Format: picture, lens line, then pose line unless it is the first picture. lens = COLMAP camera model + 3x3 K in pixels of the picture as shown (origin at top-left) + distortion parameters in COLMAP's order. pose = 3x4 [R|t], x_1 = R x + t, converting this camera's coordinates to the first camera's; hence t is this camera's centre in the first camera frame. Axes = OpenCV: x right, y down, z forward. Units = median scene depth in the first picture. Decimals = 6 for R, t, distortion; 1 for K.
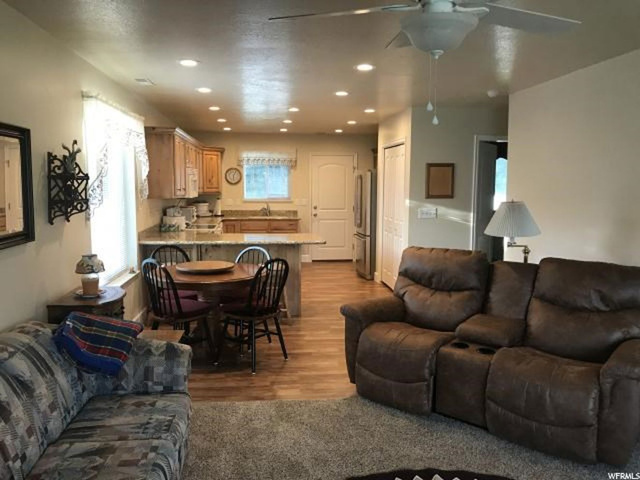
lens RADIAL K [[520.8, 0, 315.1], [0, 520.8, 237.9], [0, 0, 1]] dist [0.006630, 0.001476]
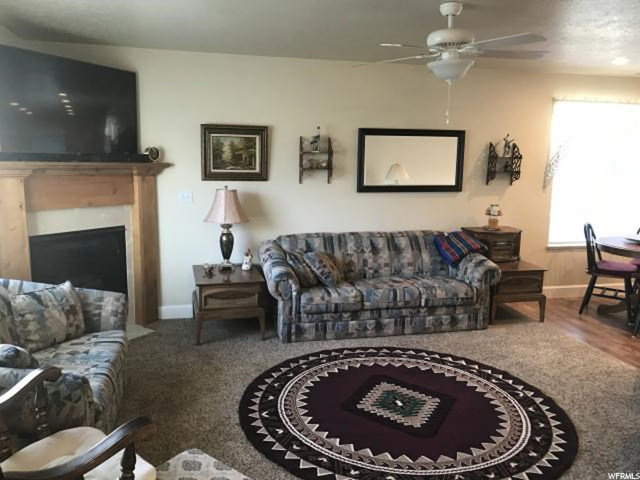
lens RADIAL K [[520.8, 0, 315.1], [0, 520.8, 237.9], [0, 0, 1]] dist [0.006630, 0.001476]
pose [[0.130155, 0.151050, -0.979920, 0.369874], [-0.117733, 0.983689, 0.135994, -0.006996], [0.984479, 0.097669, 0.145816, 0.071059]]
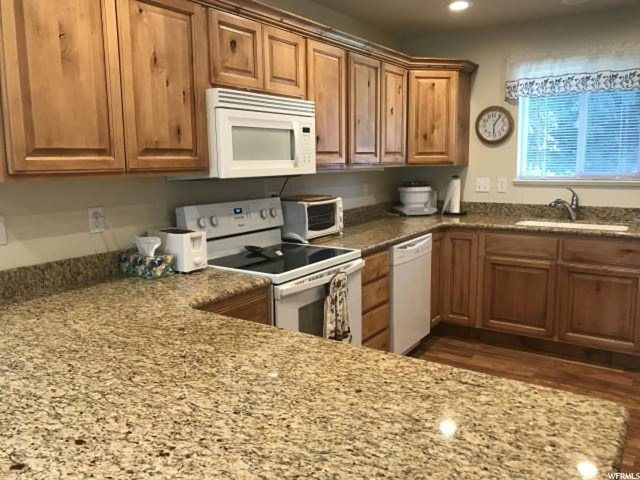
lens RADIAL K [[520.8, 0, 315.1], [0, 520.8, 237.9], [0, 0, 1]] dist [0.006630, 0.001476]
pose [[0.760725, 0.079506, -0.644186, 0.020184], [-0.049304, 0.996680, 0.064787, -0.045758], [0.647199, -0.017524, 0.762120, 0.571314]]
